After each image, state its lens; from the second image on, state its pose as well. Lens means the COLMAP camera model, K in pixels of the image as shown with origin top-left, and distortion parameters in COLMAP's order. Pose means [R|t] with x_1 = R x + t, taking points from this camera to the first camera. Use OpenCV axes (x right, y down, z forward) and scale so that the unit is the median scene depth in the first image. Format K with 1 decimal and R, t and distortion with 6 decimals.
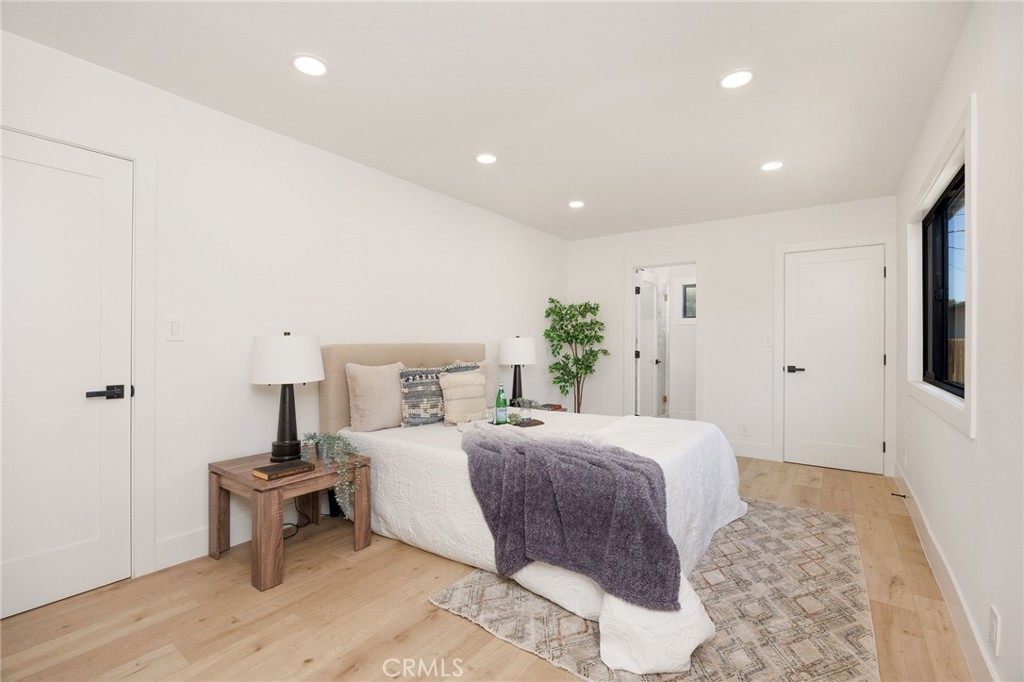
lens RADIAL K [[451.4, 0, 514.3], [0, 451.4, 341.1], [0, 0, 1]] dist [0.001111, 0.000159]
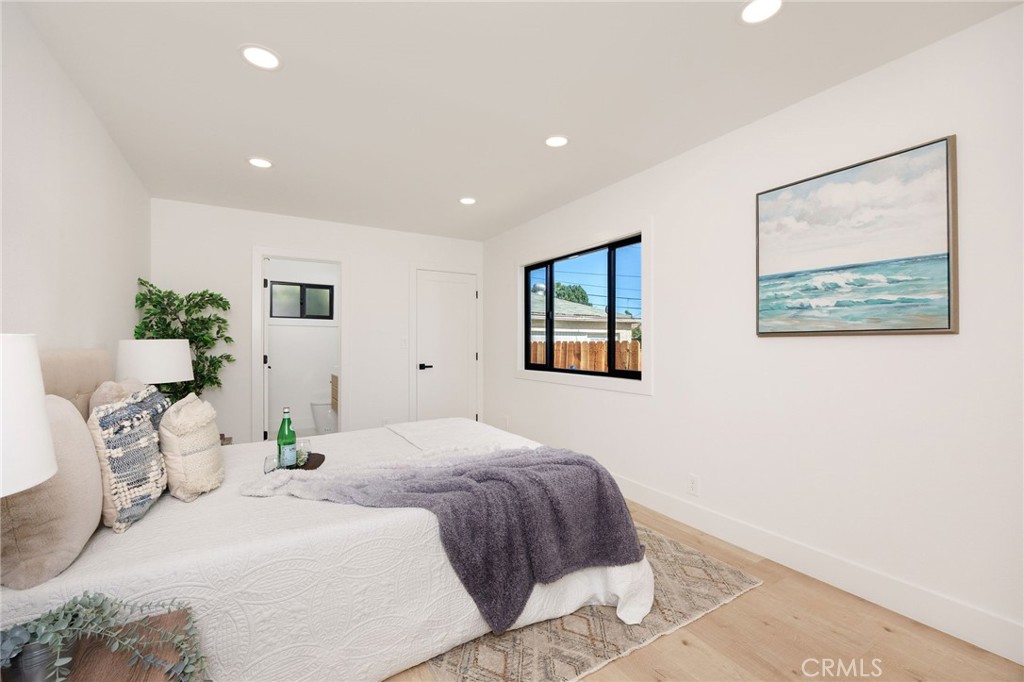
lens RADIAL K [[438.1, 0, 515.5], [0, 438.1, 342.0], [0, 0, 1]] dist [-0.002639, -0.000231]
pose [[0.398195, -0.001095, 0.917300, -0.359333], [-0.001744, 0.999997, 0.001951, -0.006225], [-0.917299, -0.002377, 0.398191, 0.314524]]
